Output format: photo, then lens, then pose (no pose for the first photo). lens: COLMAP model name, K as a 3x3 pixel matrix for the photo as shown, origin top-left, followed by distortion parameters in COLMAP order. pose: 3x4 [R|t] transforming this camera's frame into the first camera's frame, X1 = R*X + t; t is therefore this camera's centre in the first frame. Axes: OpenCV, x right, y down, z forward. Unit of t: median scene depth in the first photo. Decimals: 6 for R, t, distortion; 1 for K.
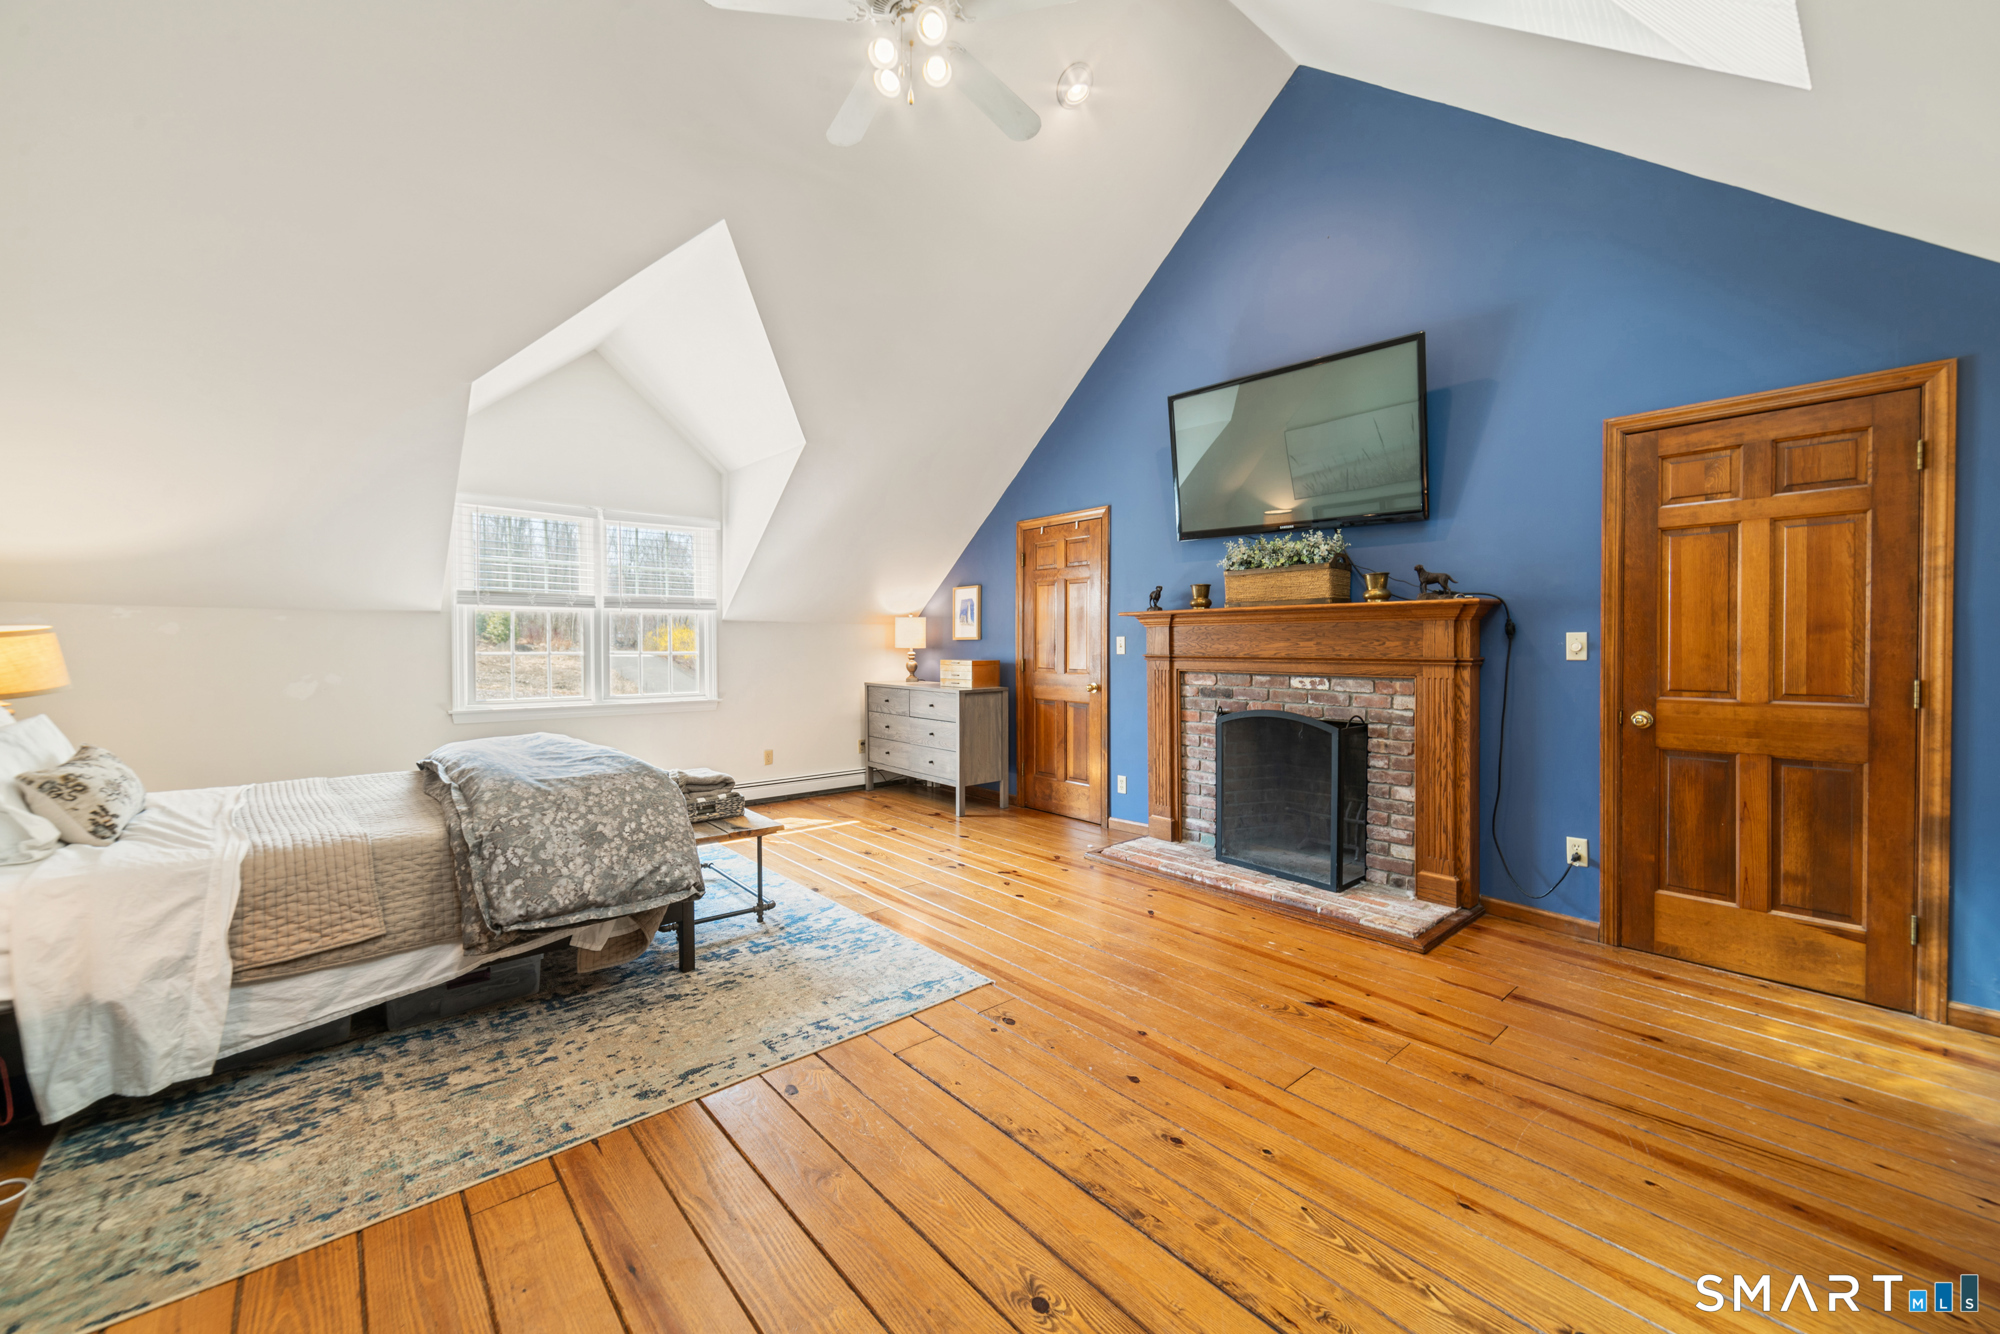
lens RADIAL K [[783.4, 0, 994.1], [0, 783.4, 658.8], [0, 0, 1]] dist [0.002604, 0.001037]
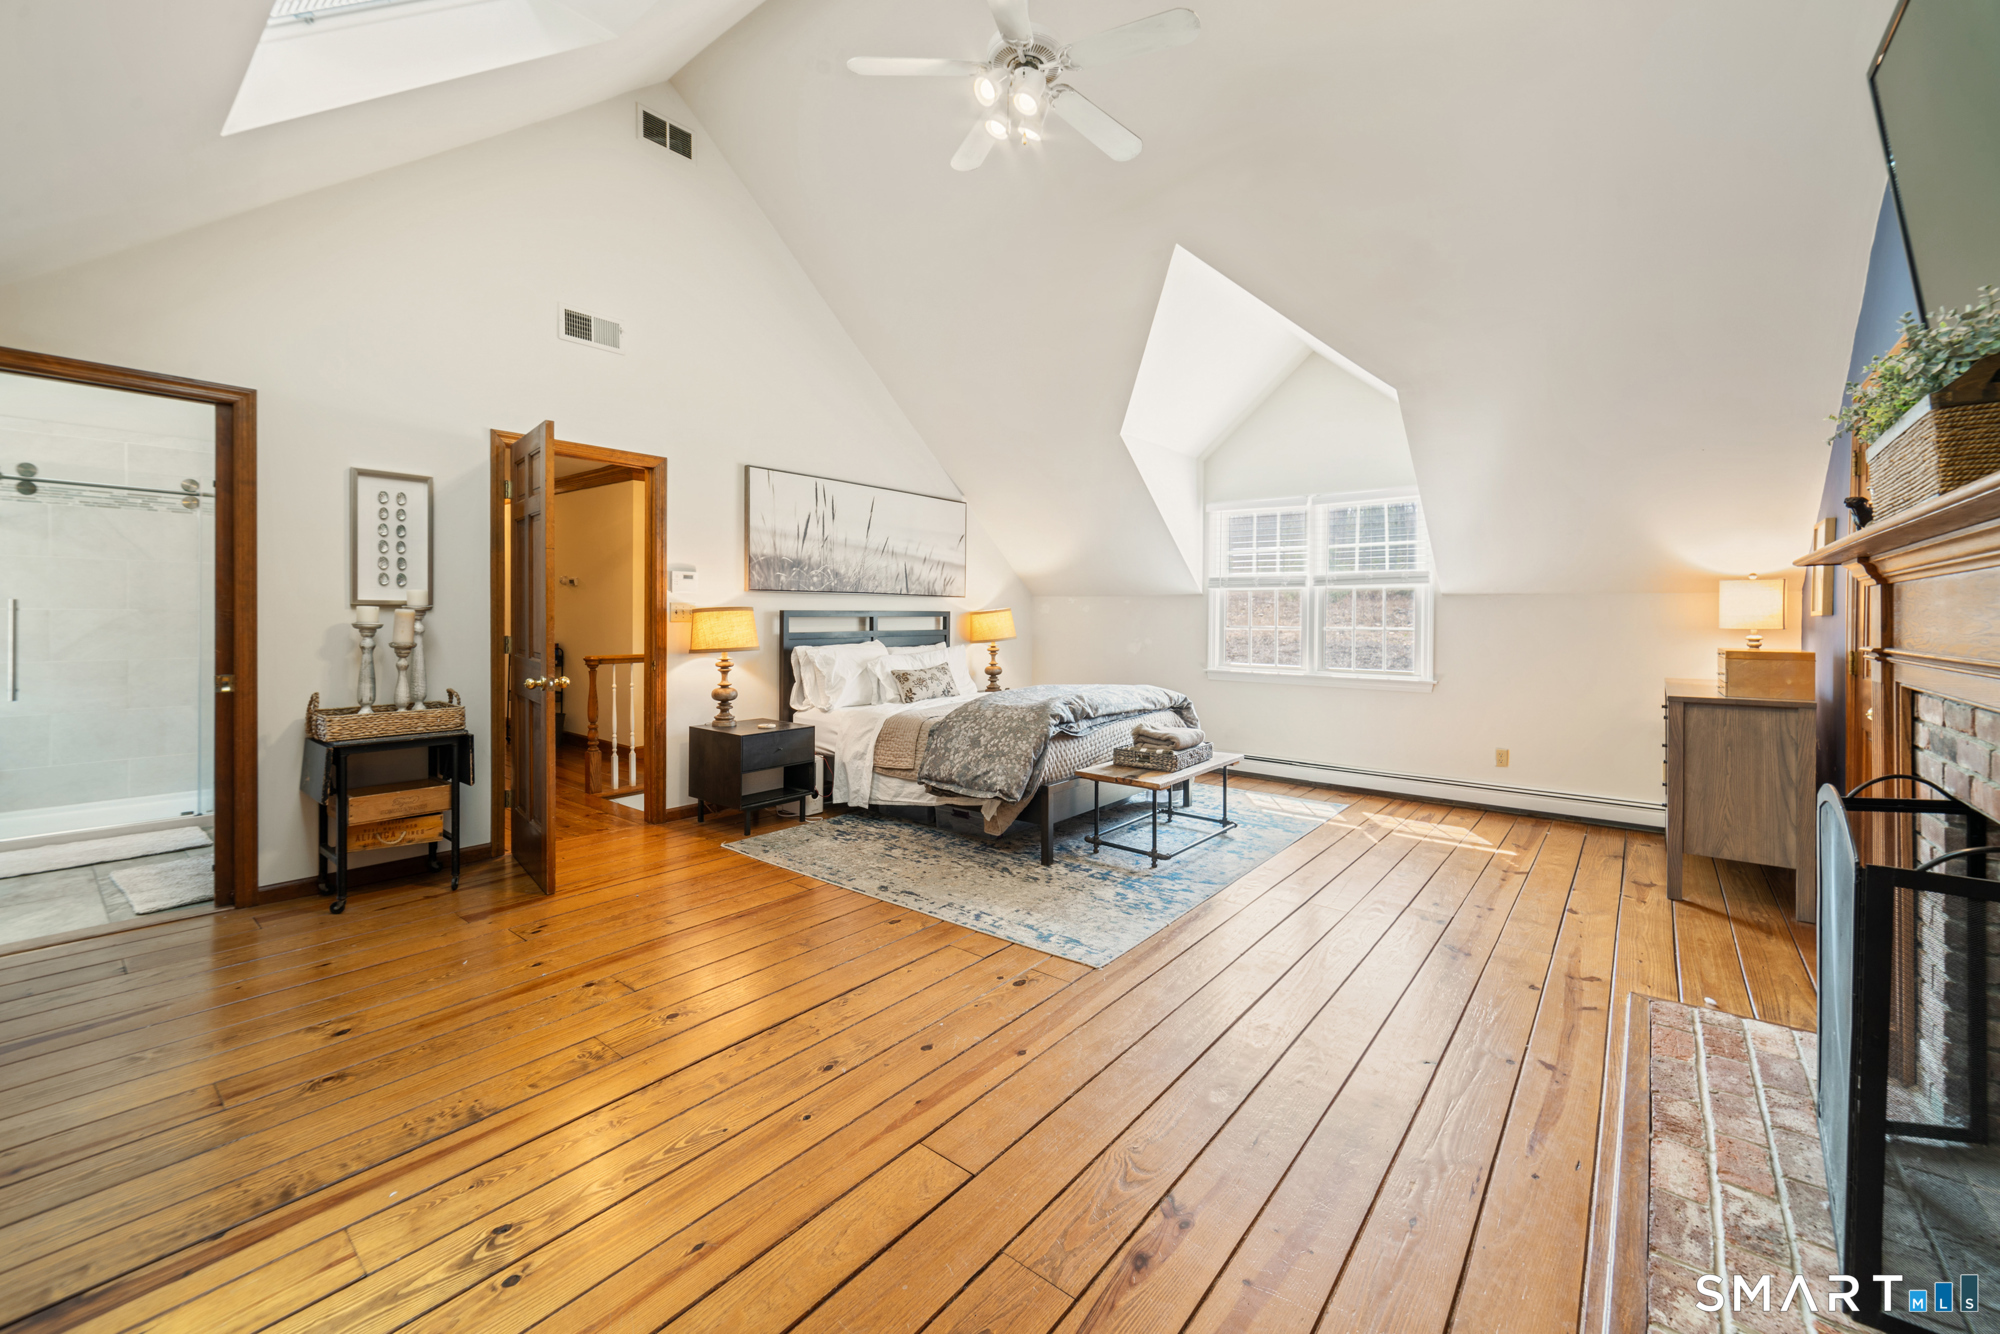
lens RADIAL K [[783.4, 0, 998.3], [0, 783.4, 618.8], [0, 0, 1]] dist [0.002604, 0.001037]
pose [[0.184114, 0.005347, -0.982890, 0.930105], [-0.026493, 0.999649, 0.000475, -0.015808], [0.982548, 0.025952, 0.184191, 0.697143]]
